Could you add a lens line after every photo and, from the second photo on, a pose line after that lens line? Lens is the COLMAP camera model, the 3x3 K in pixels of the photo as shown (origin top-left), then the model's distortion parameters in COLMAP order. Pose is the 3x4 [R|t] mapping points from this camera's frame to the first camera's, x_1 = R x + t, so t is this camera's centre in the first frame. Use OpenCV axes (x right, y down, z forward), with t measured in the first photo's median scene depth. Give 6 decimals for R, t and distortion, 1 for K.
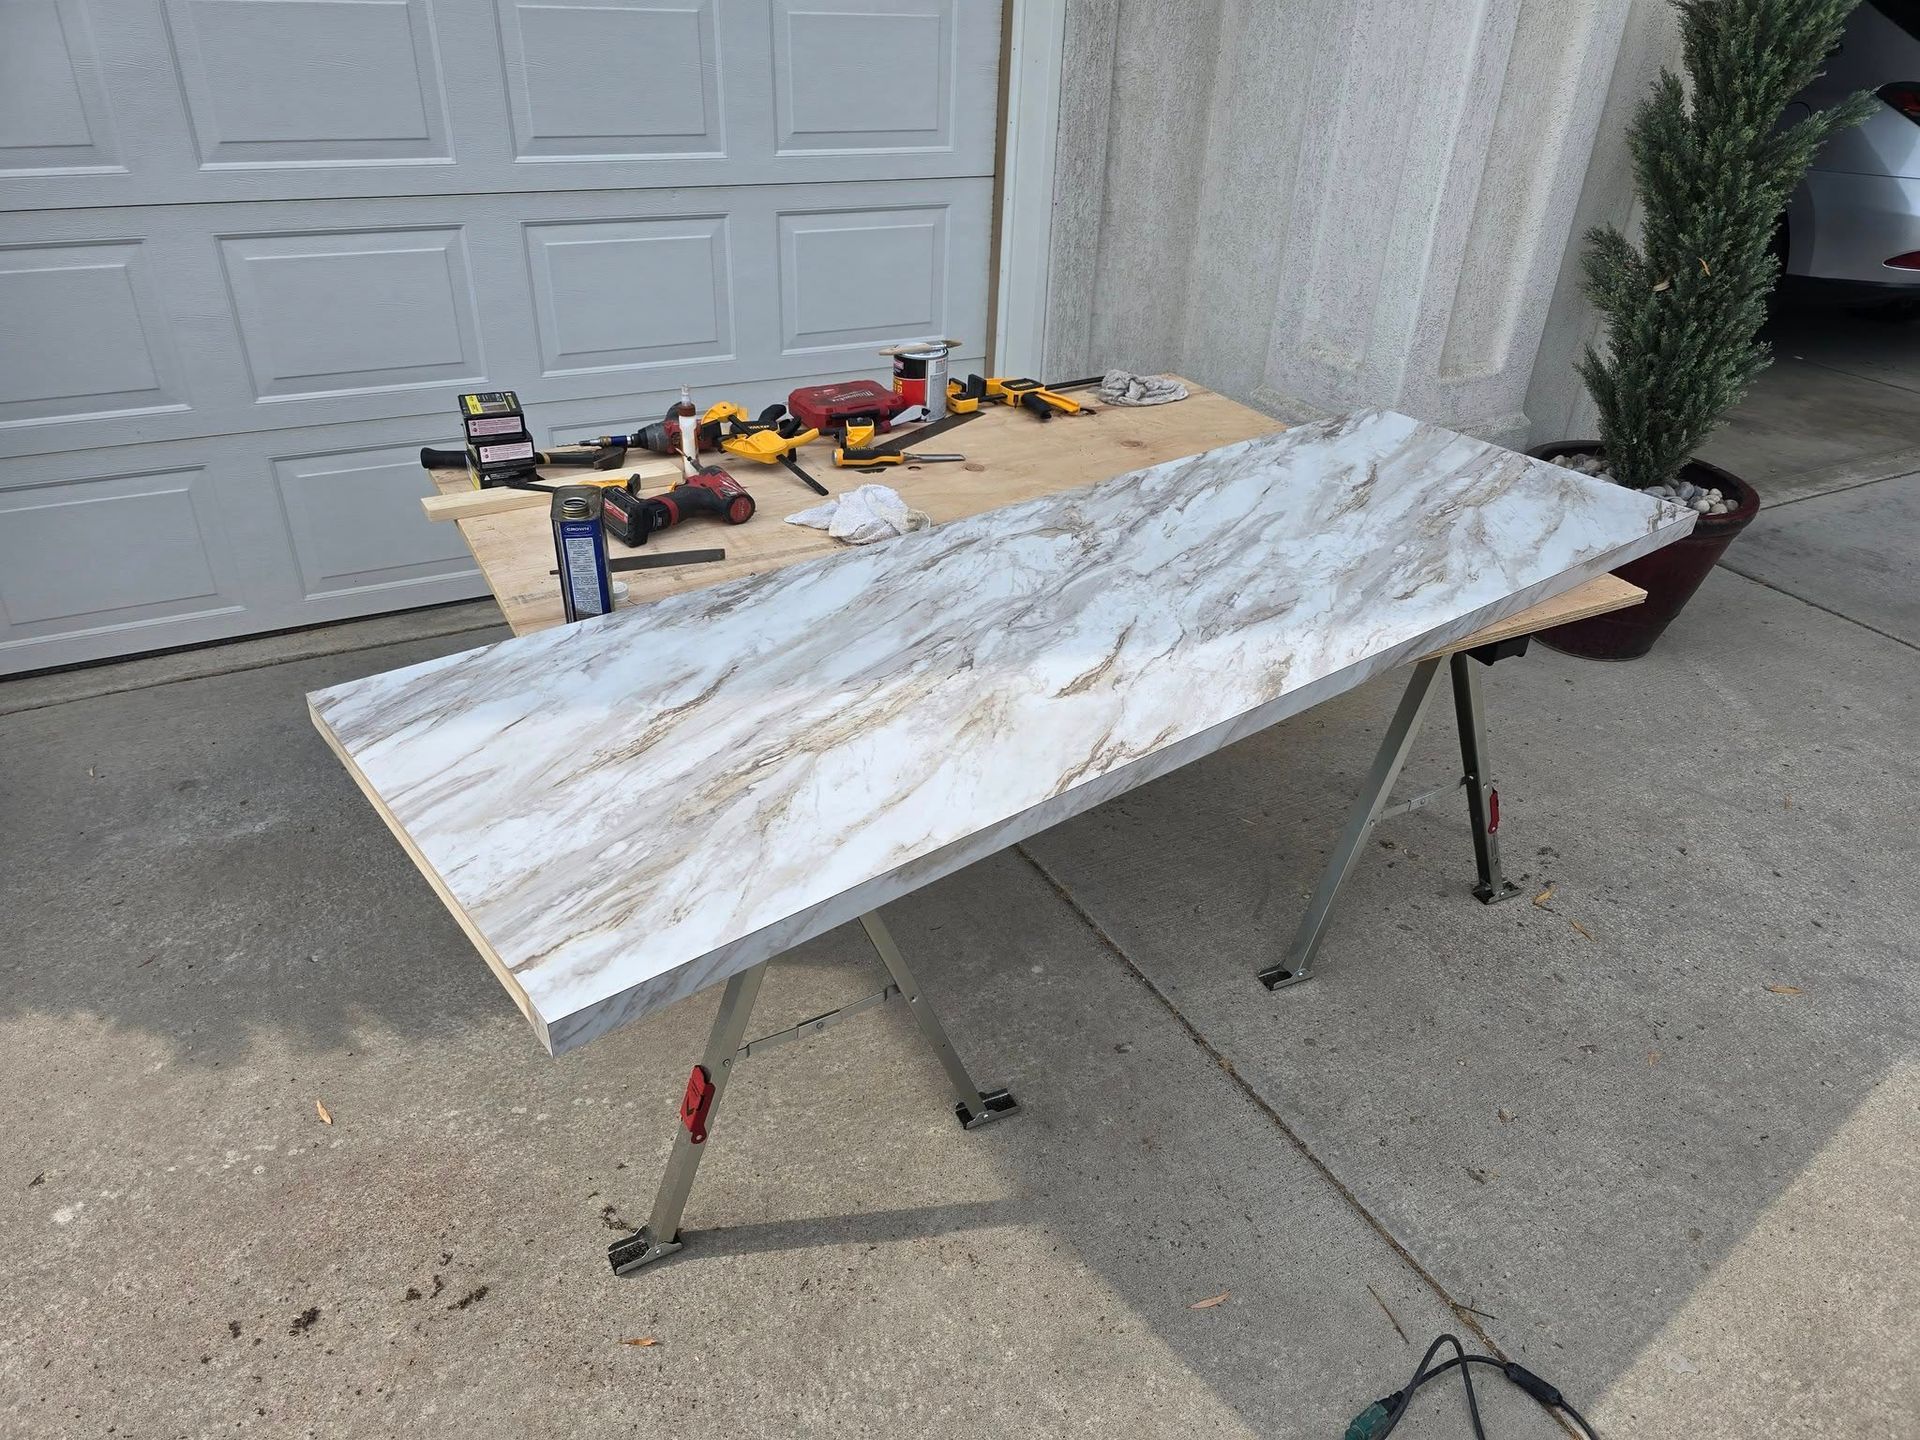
lens RADIAL K [[1285.6, 0, 970.6], [0, 1285.6, 722.8], [0, 0, 1]] dist [0.067446, -0.000011]
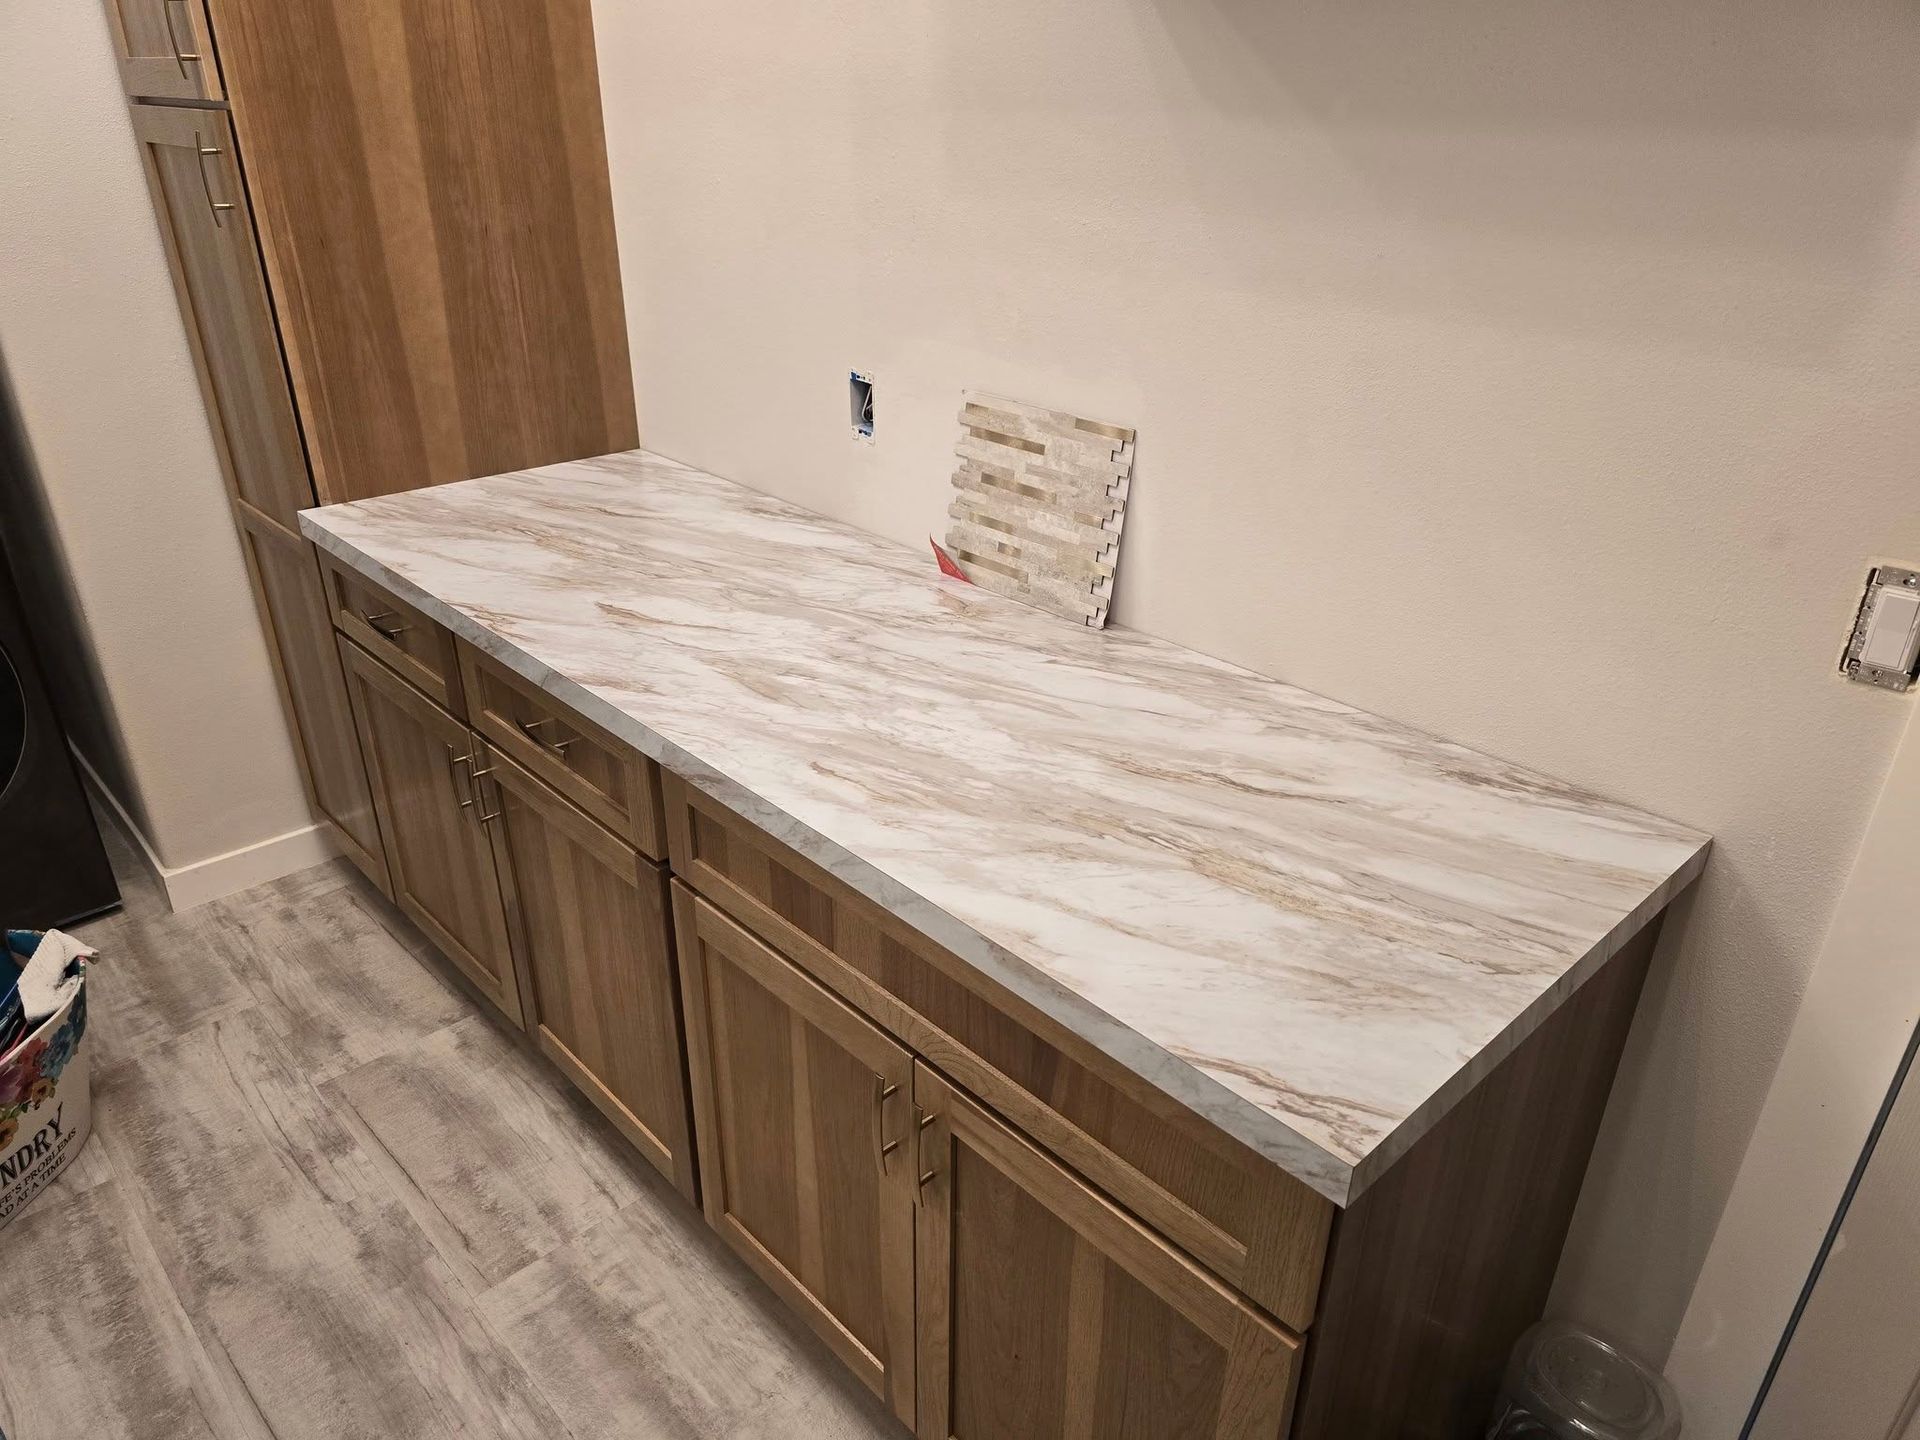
lens RADIAL K [[1285.6, 0, 972.2], [0, 1285.6, 718.9], [0, 0, 1]] dist [0.067446, -0.000011]
pose [[0.089658, 0.408029, -0.908556, 1.034860], [-0.523018, 0.795615, 0.305695, -0.406368], [0.847593, 0.447782, 0.284740, 0.839177]]
